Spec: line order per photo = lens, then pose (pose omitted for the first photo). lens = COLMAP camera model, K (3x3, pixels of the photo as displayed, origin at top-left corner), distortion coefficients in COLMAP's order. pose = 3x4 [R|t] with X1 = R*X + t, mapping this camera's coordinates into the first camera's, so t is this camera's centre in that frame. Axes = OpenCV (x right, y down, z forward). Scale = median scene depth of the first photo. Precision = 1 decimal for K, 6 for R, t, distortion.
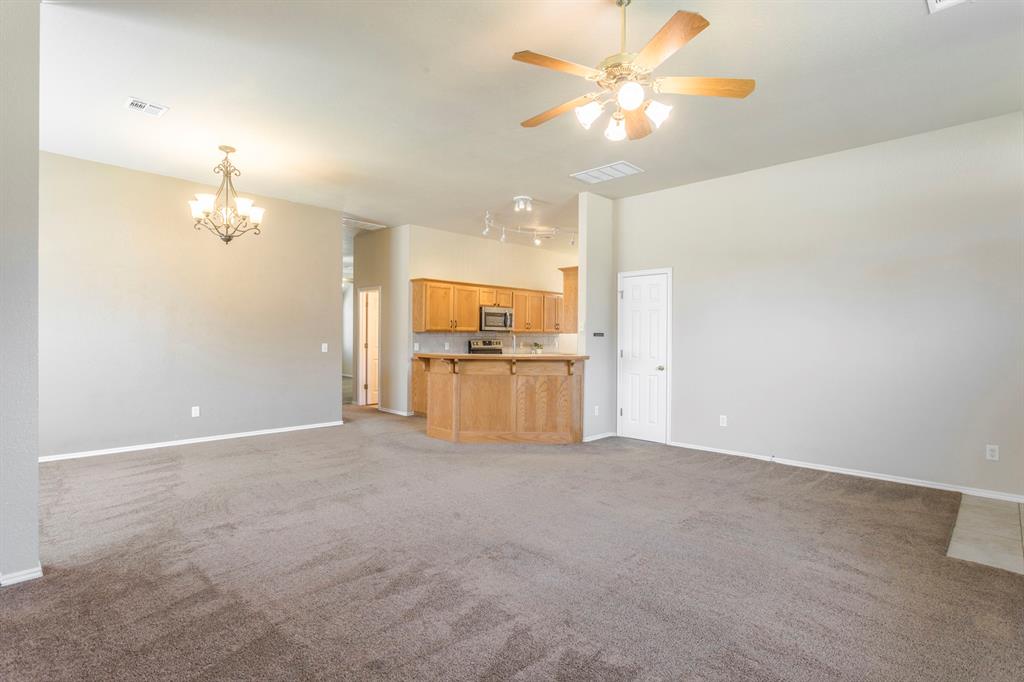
lens RADIAL K [[500.4, 0, 508.0], [0, 500.4, 341.4], [0, 0, 1]] dist [-0.005885, 0.001304]
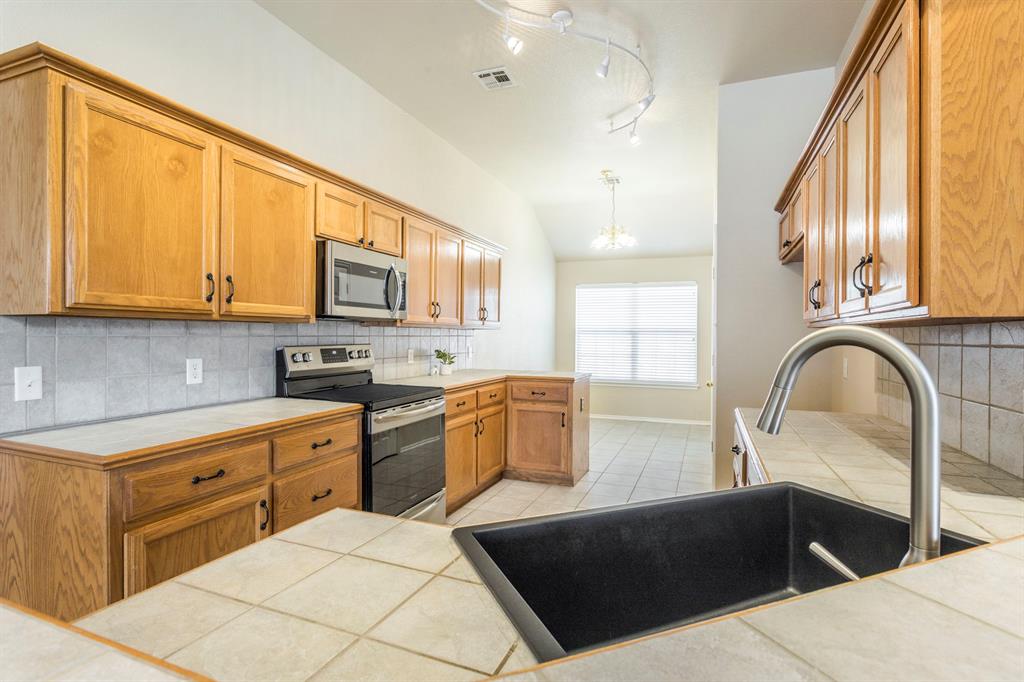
lens RADIAL K [[500.4, 0, 518.8], [0, 500.4, 340.1], [0, 0, 1]] dist [-0.005885, 0.001304]
pose [[0.912687, -0.004462, 0.408636, -0.069546], [0.004507, 0.999989, 0.000854, -0.007089], [-0.408635, 0.001062, 0.912697, 0.667212]]
